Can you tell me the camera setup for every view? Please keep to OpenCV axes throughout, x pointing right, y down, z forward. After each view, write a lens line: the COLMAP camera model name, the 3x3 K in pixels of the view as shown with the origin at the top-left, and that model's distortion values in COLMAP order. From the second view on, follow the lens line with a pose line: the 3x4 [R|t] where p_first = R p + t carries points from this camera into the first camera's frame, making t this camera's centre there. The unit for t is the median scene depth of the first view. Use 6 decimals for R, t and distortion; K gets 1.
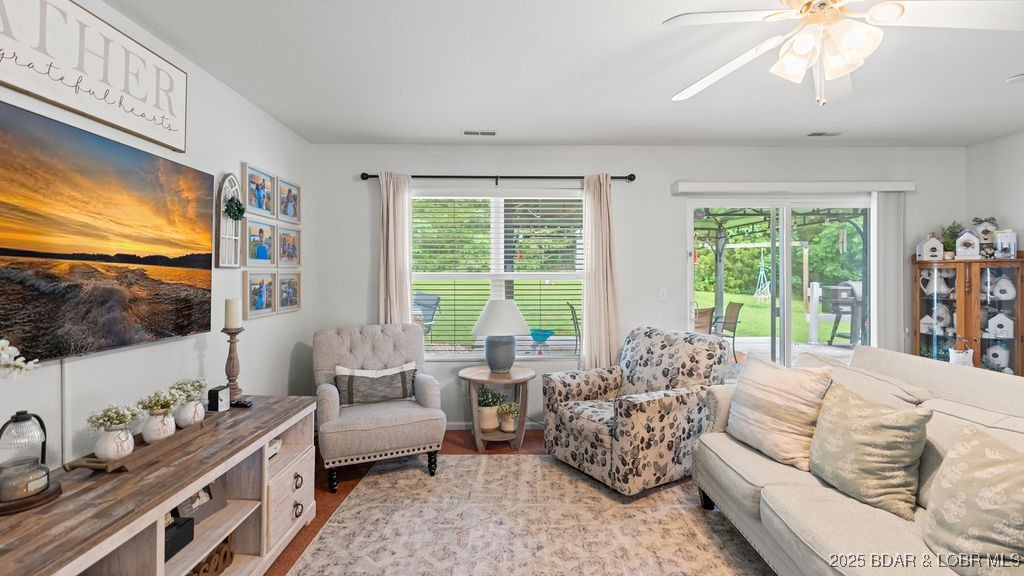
lens RADIAL K [[464.4, 0, 510.6], [0, 464.4, 277.0], [0, 0, 1]] dist [-0.007715, 0.002586]
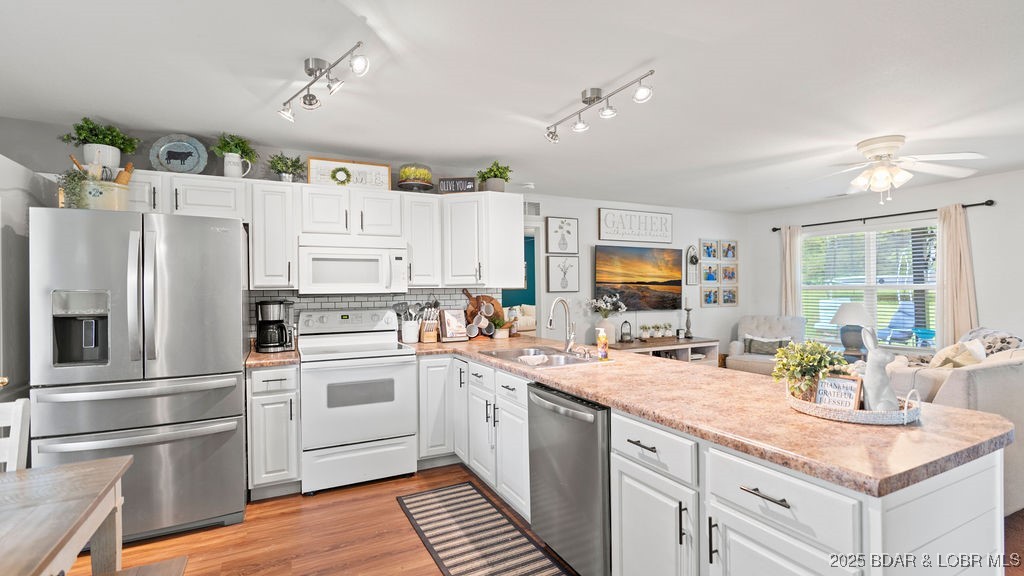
lens RADIAL K [[464.4, 0, 512.7], [0, 464.4, 290.1], [0, 0, 1]] dist [-0.007715, 0.002586]
pose [[0.431135, -0.001199, -0.902287, 0.969710], [0.007753, 0.999967, 0.002376, -0.005413], [0.902254, -0.008020, 0.431130, -0.729793]]
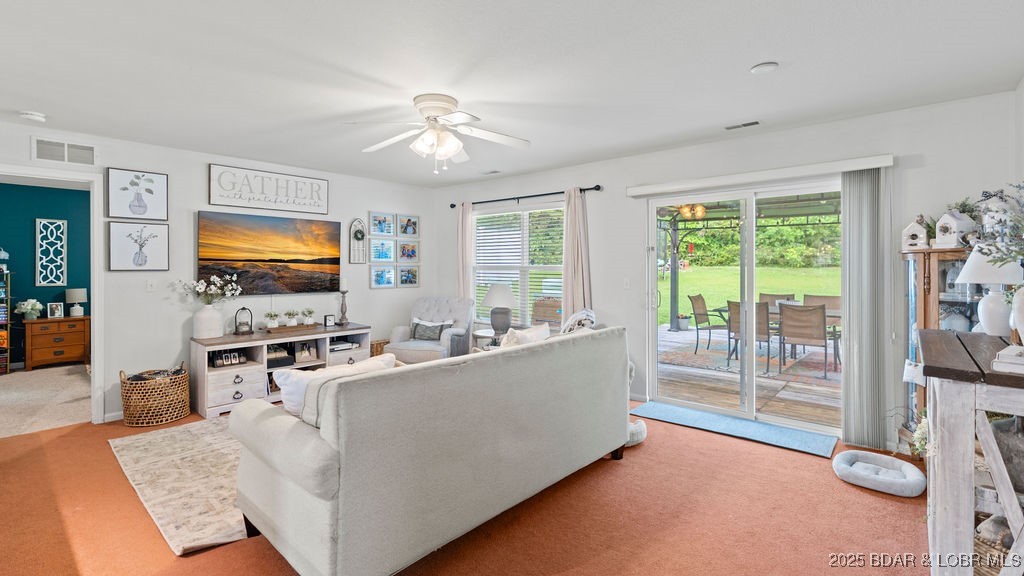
lens RADIAL K [[464.4, 0, 517.0], [0, 464.4, 267.3], [0, 0, 1]] dist [-0.007715, 0.002586]
pose [[0.744524, 0.003459, -0.667586, 1.124844], [-0.001911, 0.999994, 0.003049, -0.008940], [0.667593, -0.000994, 0.744526, -0.070020]]
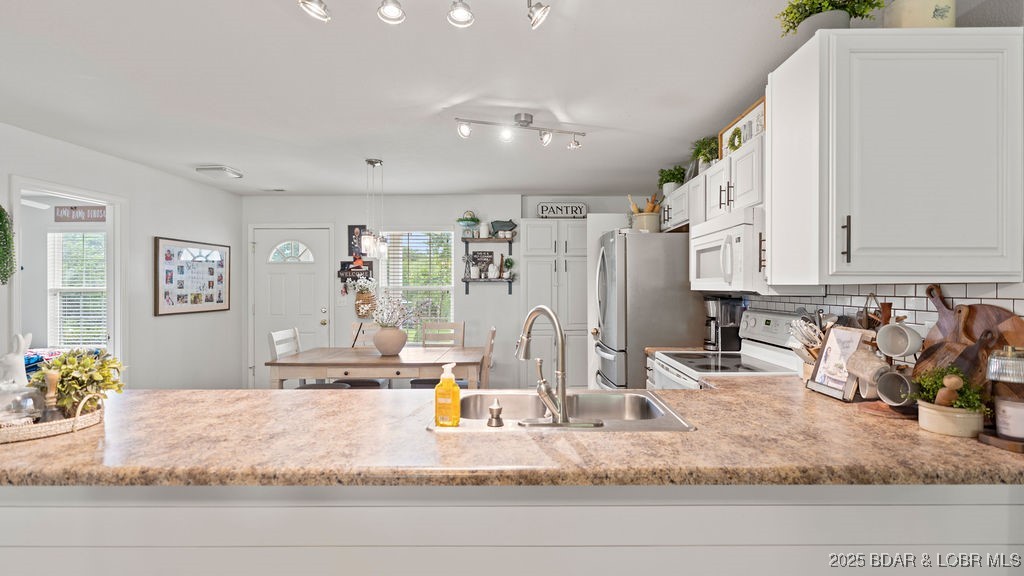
lens RADIAL K [[464.4, 0, 526.6], [0, 464.4, 287.4], [0, 0, 1]] dist [-0.007715, 0.002586]
pose [[-0.999613, 0.005841, 0.027194, 0.182201], [0.005948, 0.999975, 0.003854, -0.008864], [-0.027171, 0.004014, -0.999623, 0.238555]]
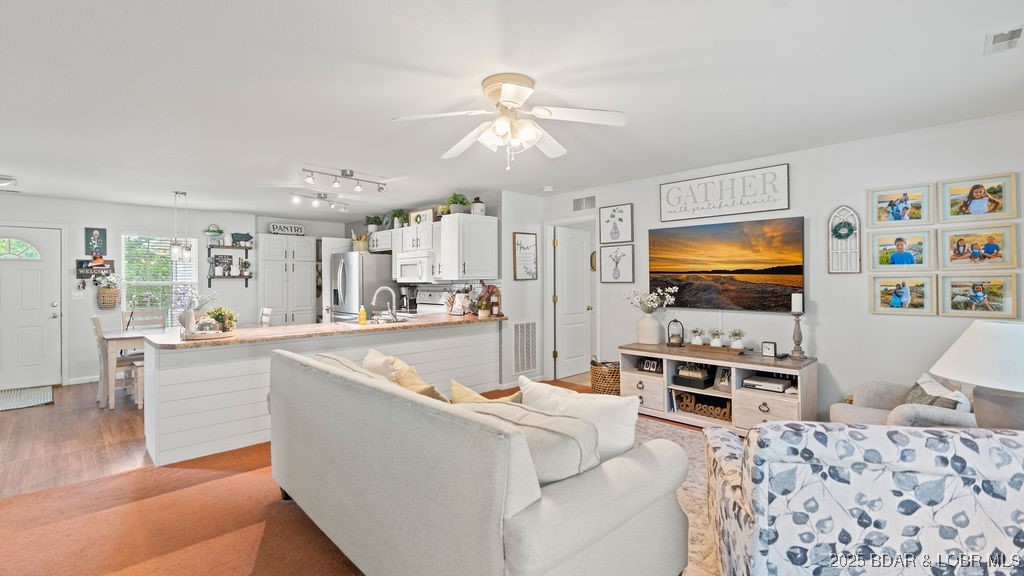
lens RADIAL K [[464.4, 0, 506.2], [0, 464.4, 280.1], [0, 0, 1]] dist [-0.007715, 0.002586]
pose [[-0.736140, 0.008540, -0.676776, 0.909108], [0.008564, 0.999958, 0.003302, -0.010558], [0.676776, -0.003365, -0.736182, 1.125367]]
